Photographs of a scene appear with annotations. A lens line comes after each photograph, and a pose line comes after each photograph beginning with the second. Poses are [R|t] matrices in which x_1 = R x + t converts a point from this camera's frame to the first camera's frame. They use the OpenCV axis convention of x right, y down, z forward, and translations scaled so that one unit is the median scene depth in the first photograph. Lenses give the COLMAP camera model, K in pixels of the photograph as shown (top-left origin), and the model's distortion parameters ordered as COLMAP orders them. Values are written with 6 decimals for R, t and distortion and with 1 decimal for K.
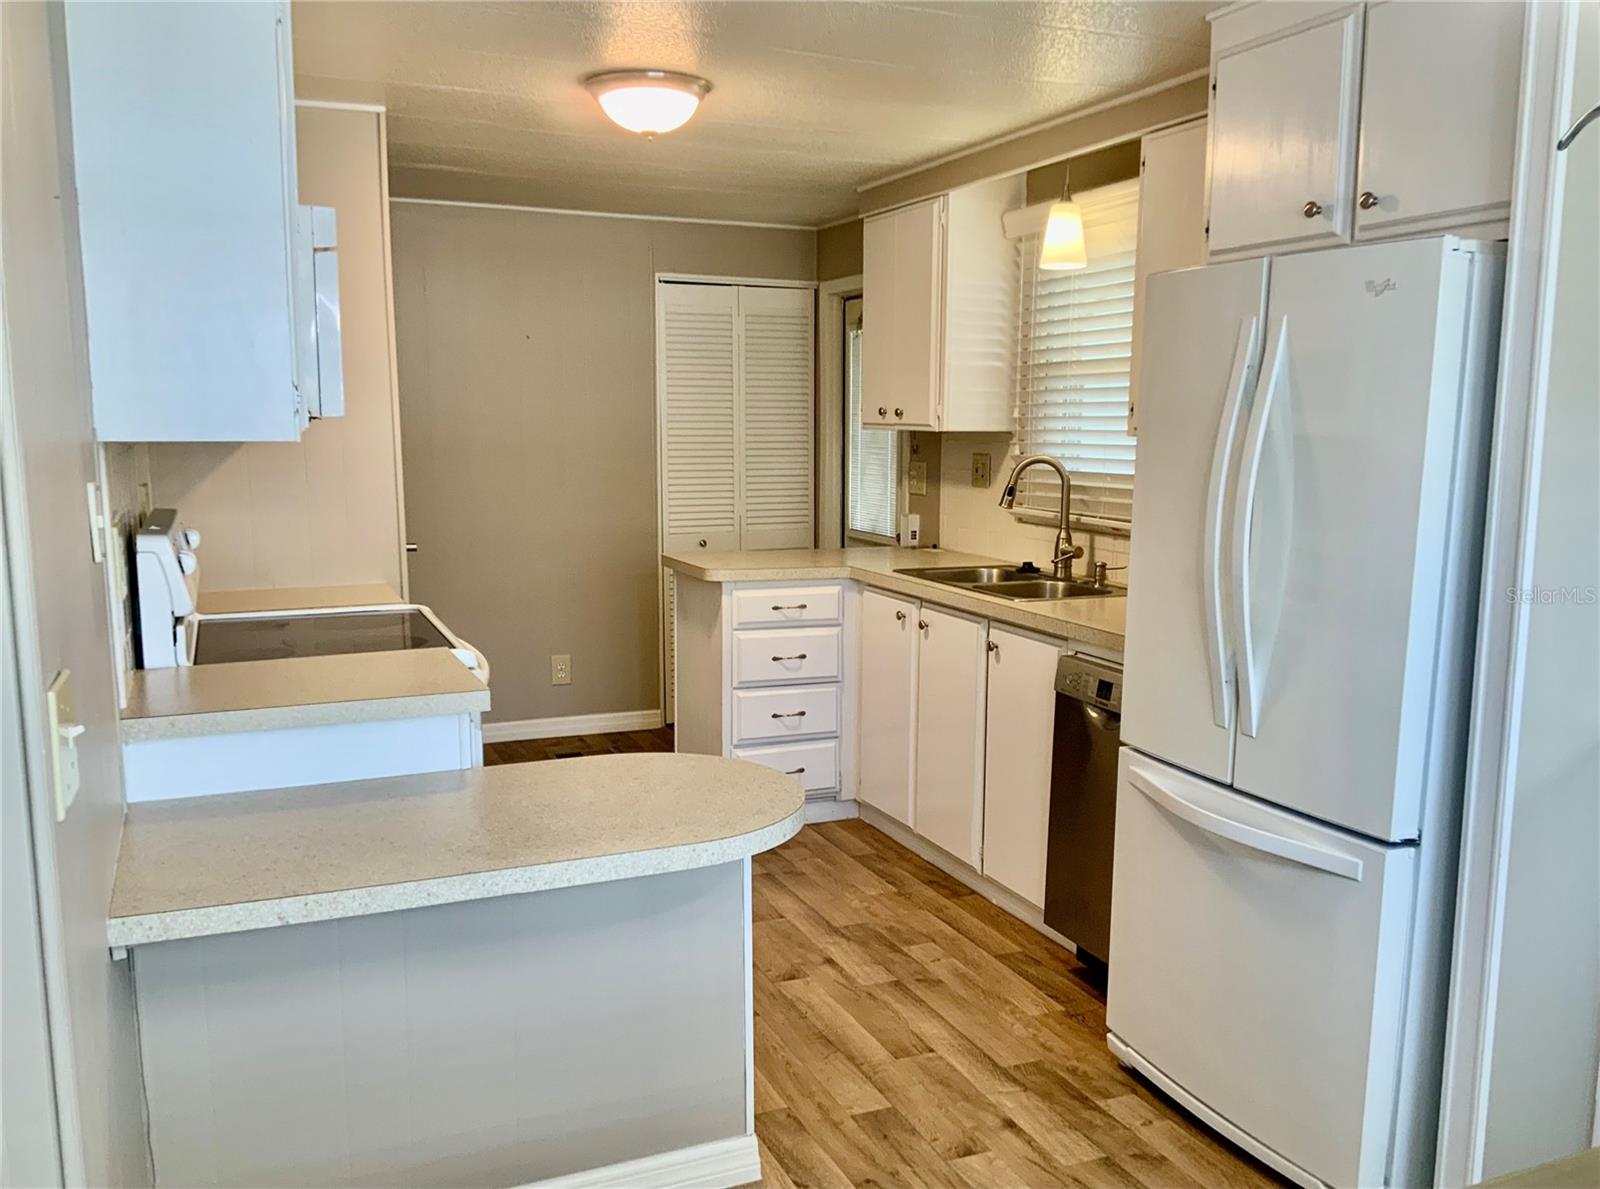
lens RADIAL K [[1352.1, 0, 795.8], [0, 1352.1, 602.8], [0, 0, 1]] dist [0.033786, -0.062253]
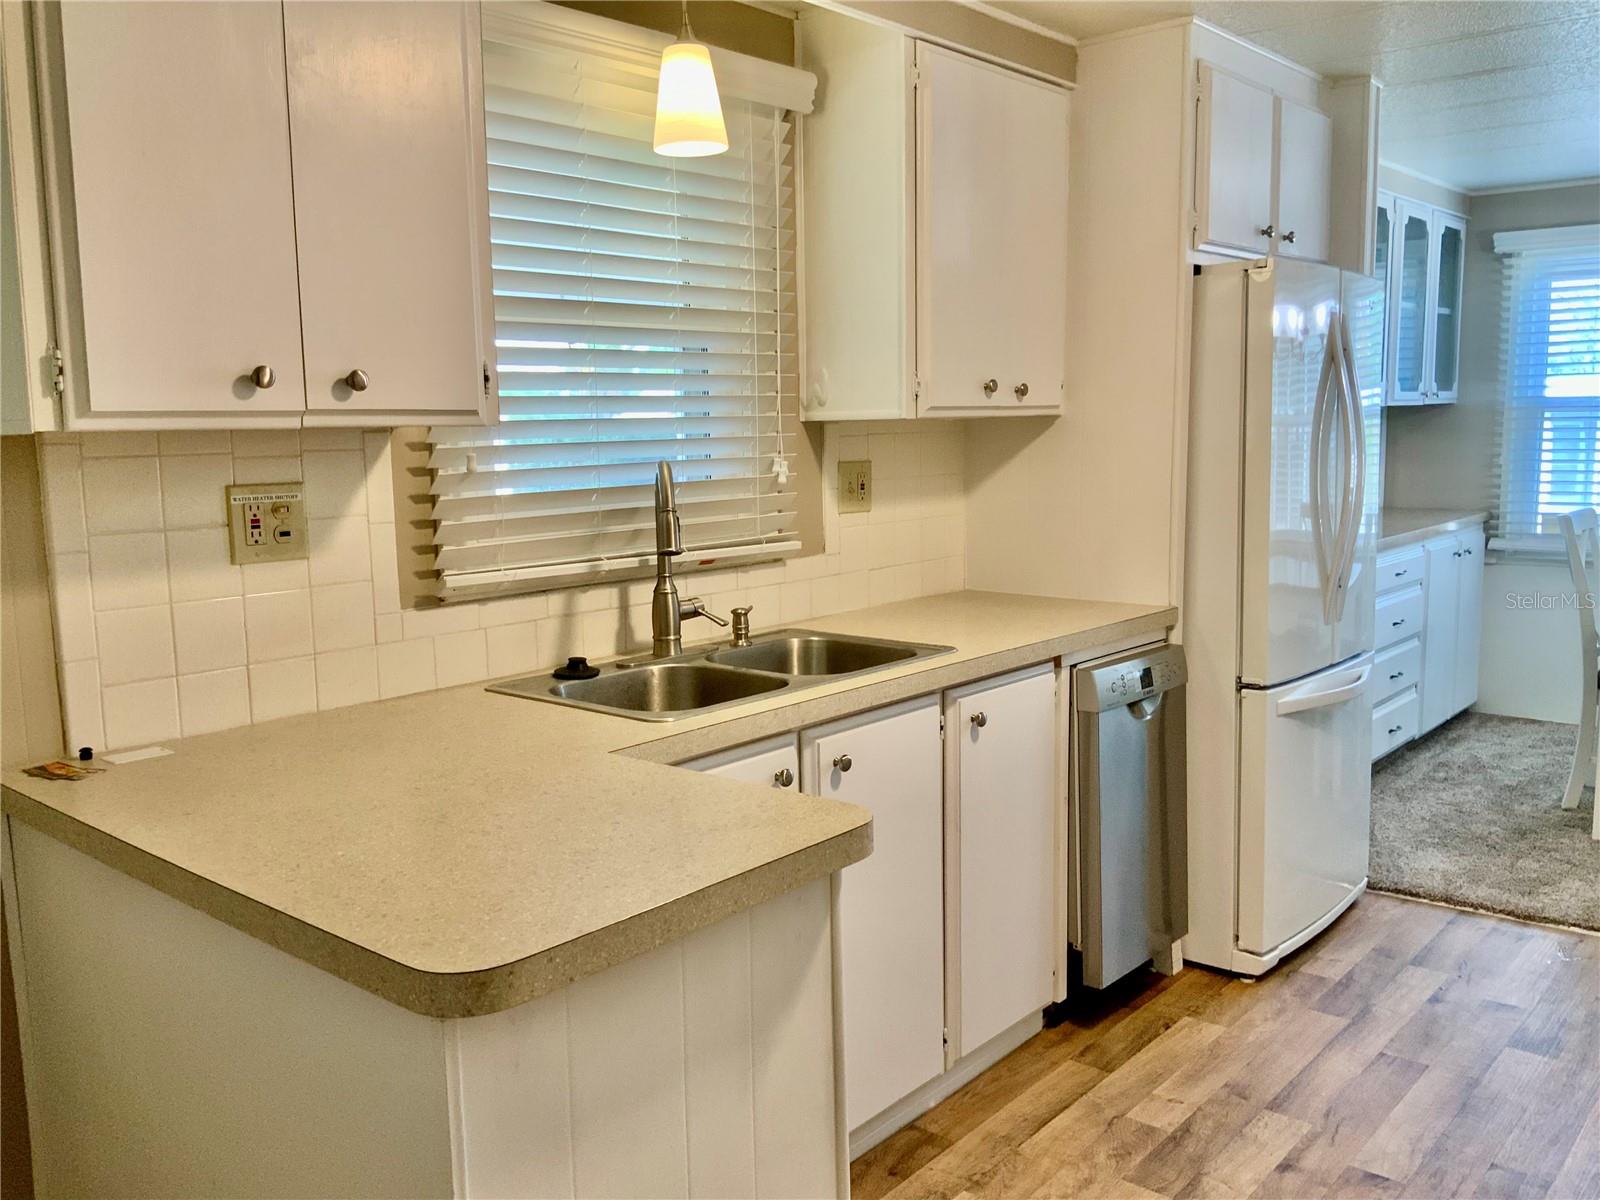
lens RADIAL K [[1352.1, 0, 803.1], [0, 1352.1, 596.1], [0, 0, 1]] dist [0.033786, -0.062253]
pose [[-0.446841, -0.110370, 0.887779, -0.451554], [0.143605, 0.970643, 0.192951, -0.188351], [-0.883012, 0.213708, -0.417873, 1.458140]]
